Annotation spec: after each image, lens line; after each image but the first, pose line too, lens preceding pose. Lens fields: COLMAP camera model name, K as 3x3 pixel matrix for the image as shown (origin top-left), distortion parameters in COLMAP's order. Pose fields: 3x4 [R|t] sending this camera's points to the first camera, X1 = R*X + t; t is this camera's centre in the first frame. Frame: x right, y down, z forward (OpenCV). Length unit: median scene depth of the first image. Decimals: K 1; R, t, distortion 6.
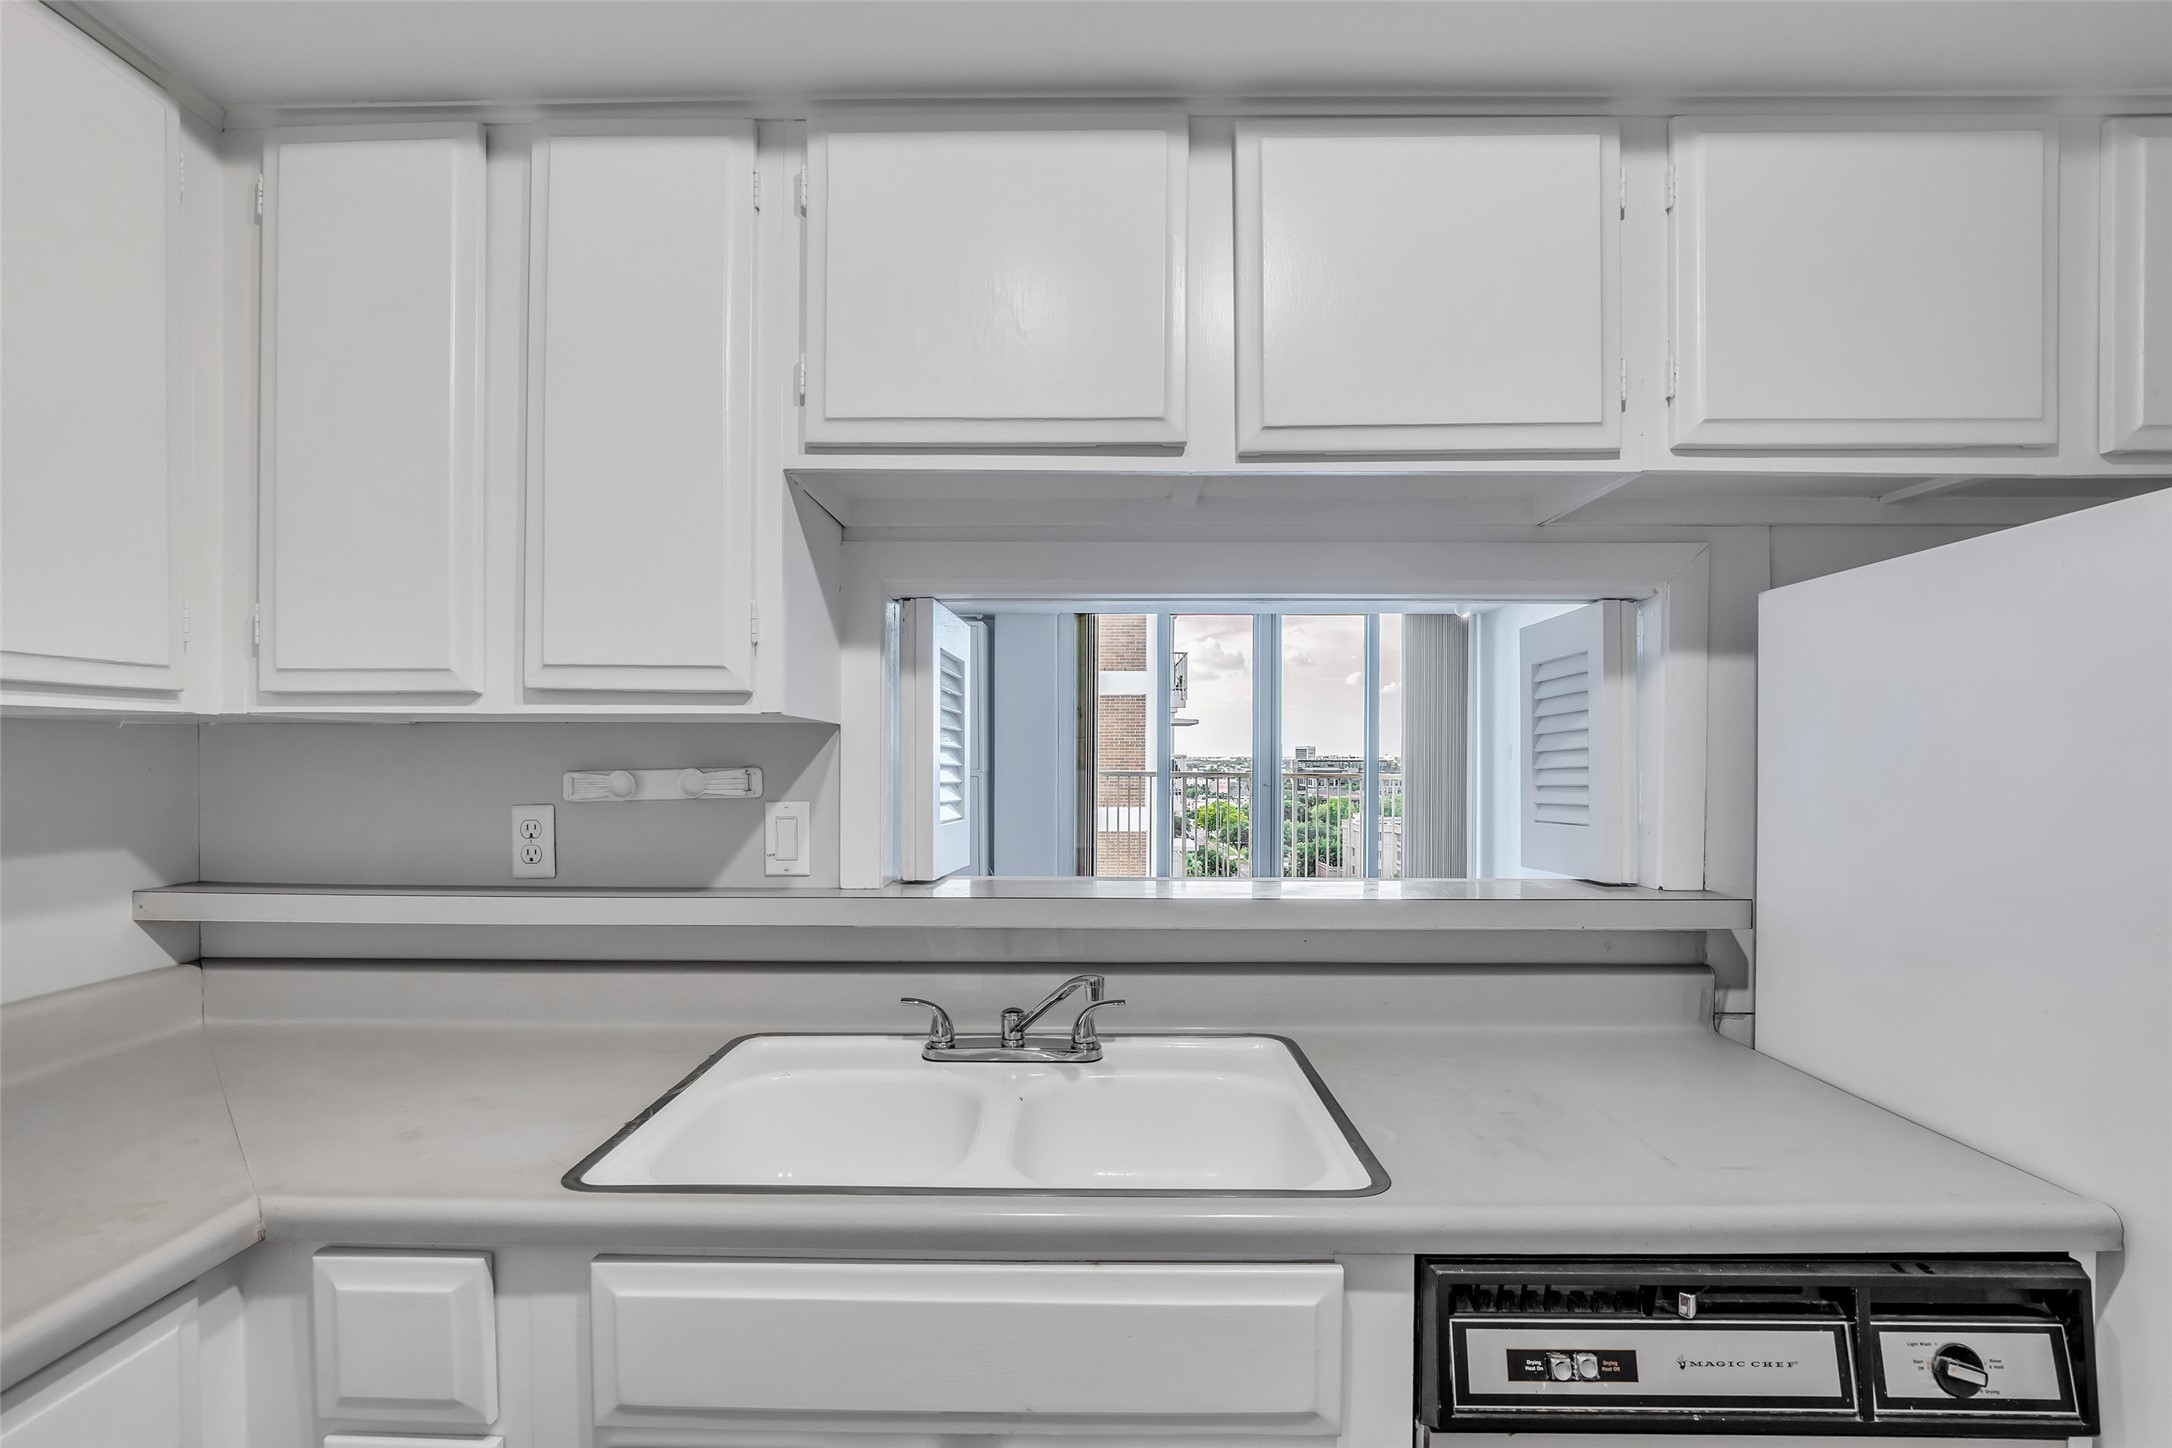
lens RADIAL K [[1034.9, 0, 1073.3], [0, 1034.9, 746.2], [0, 0, 1]] dist [-0.002759, -0.001634]
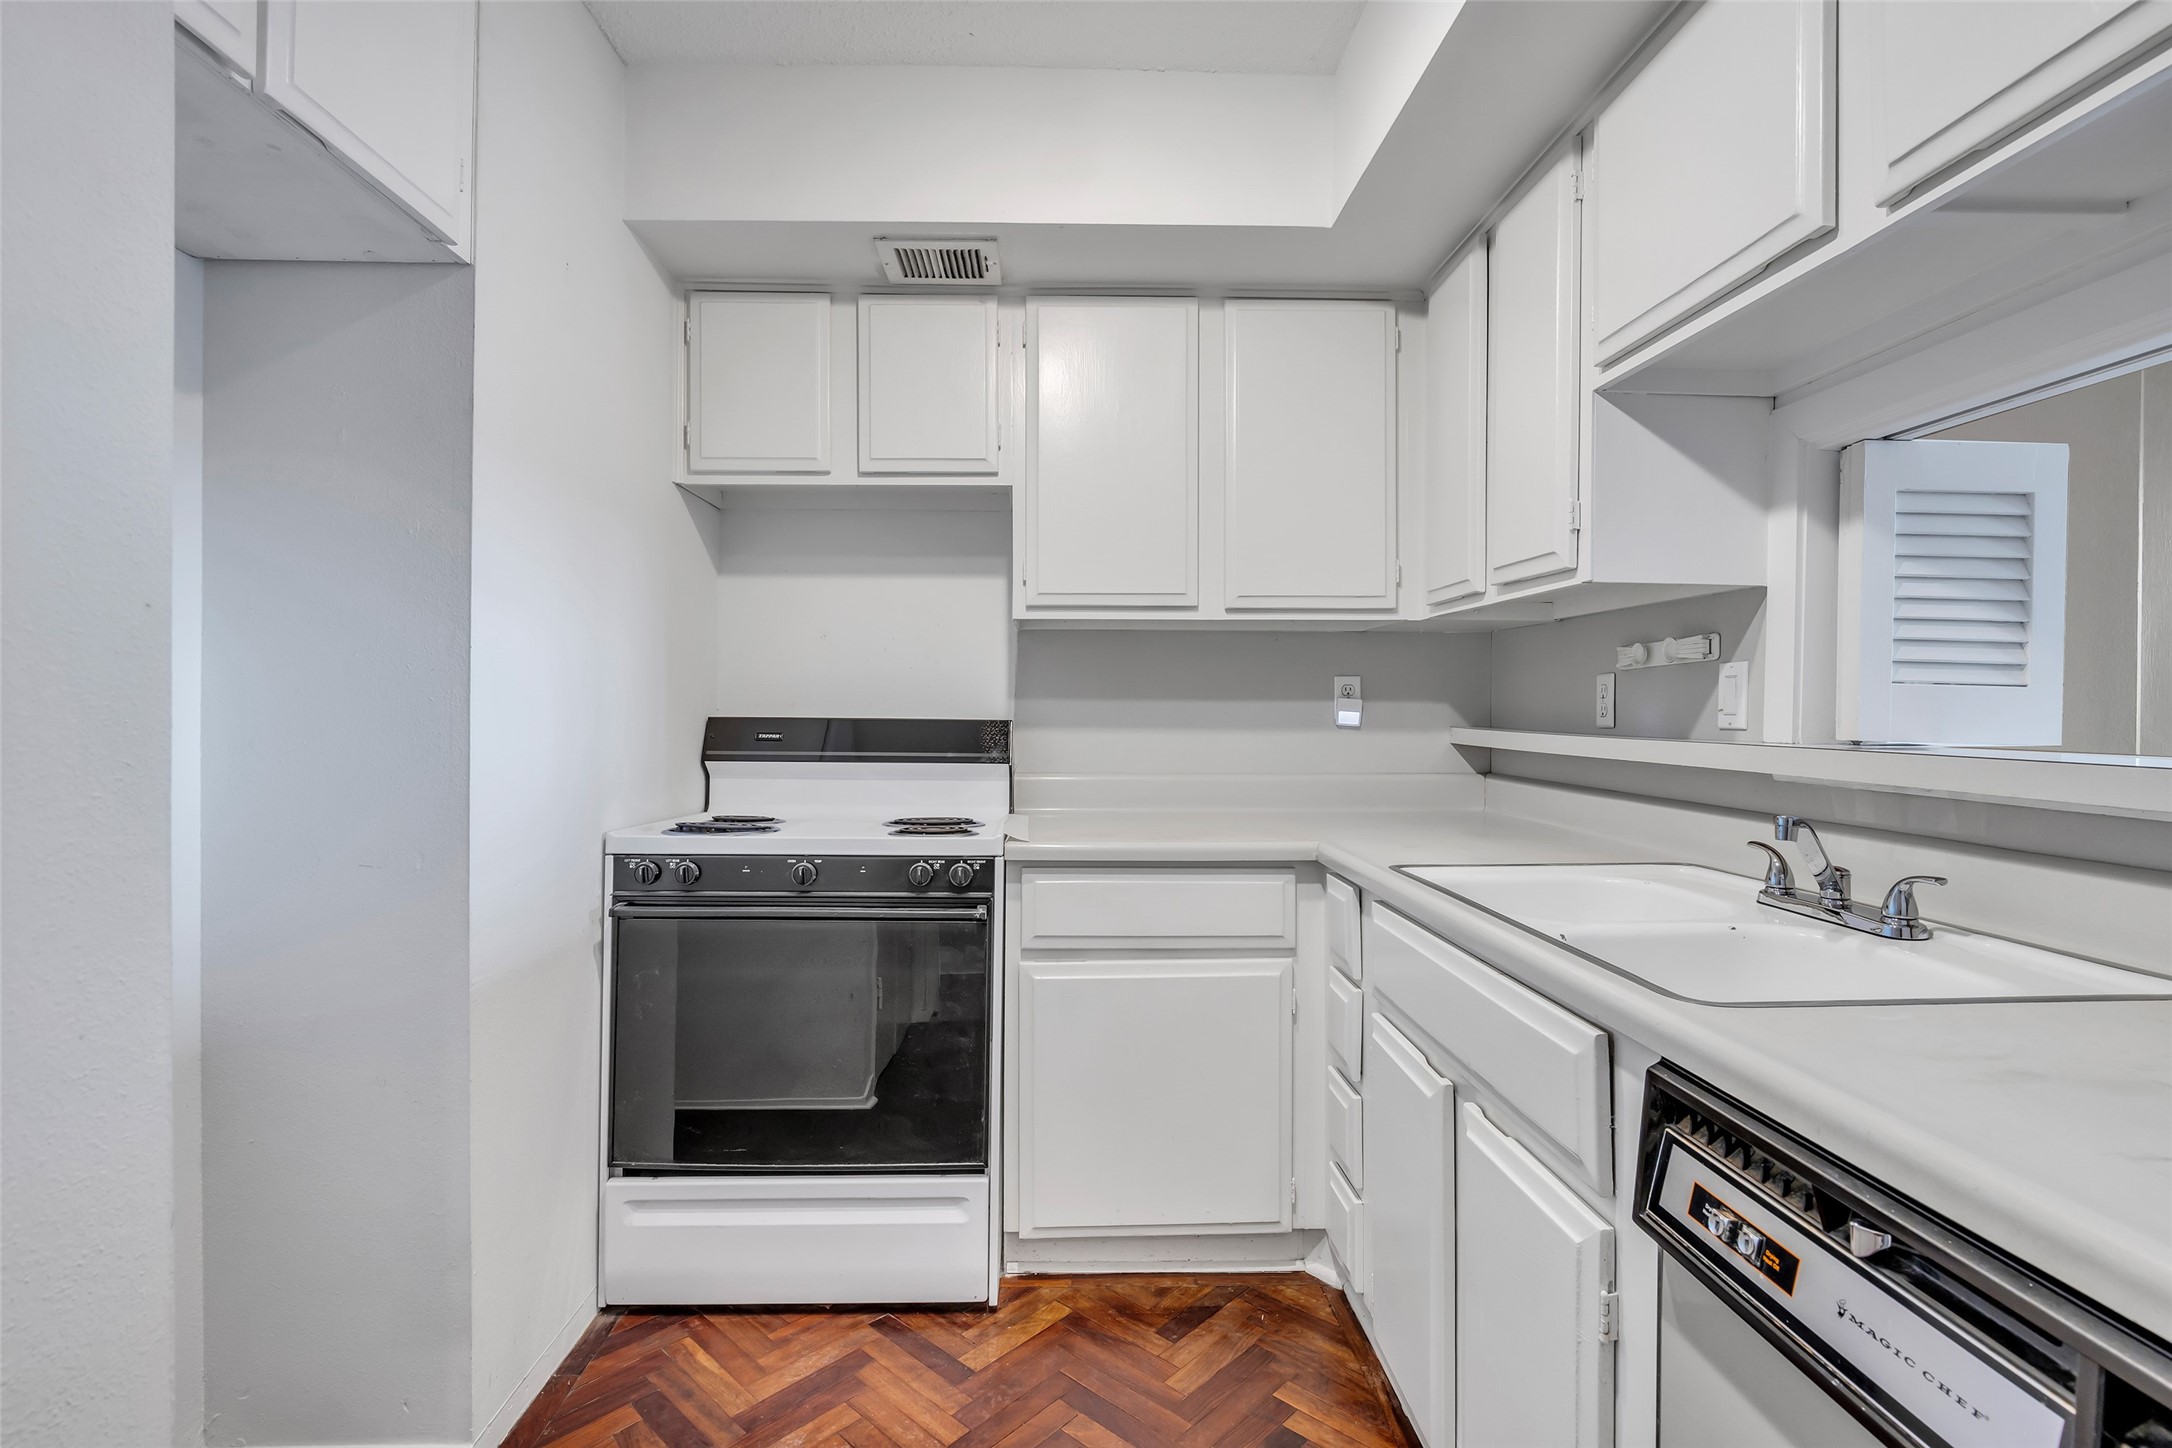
lens RADIAL K [[1034.9, 0, 1067.9], [0, 1034.9, 711.9], [0, 0, 1]] dist [-0.002759, -0.001634]
pose [[0.027044, 0.003311, -0.999629, 0.827390], [-0.009366, 0.999951, 0.003058, 0.112511], [0.999590, 0.009280, 0.027074, 0.271523]]
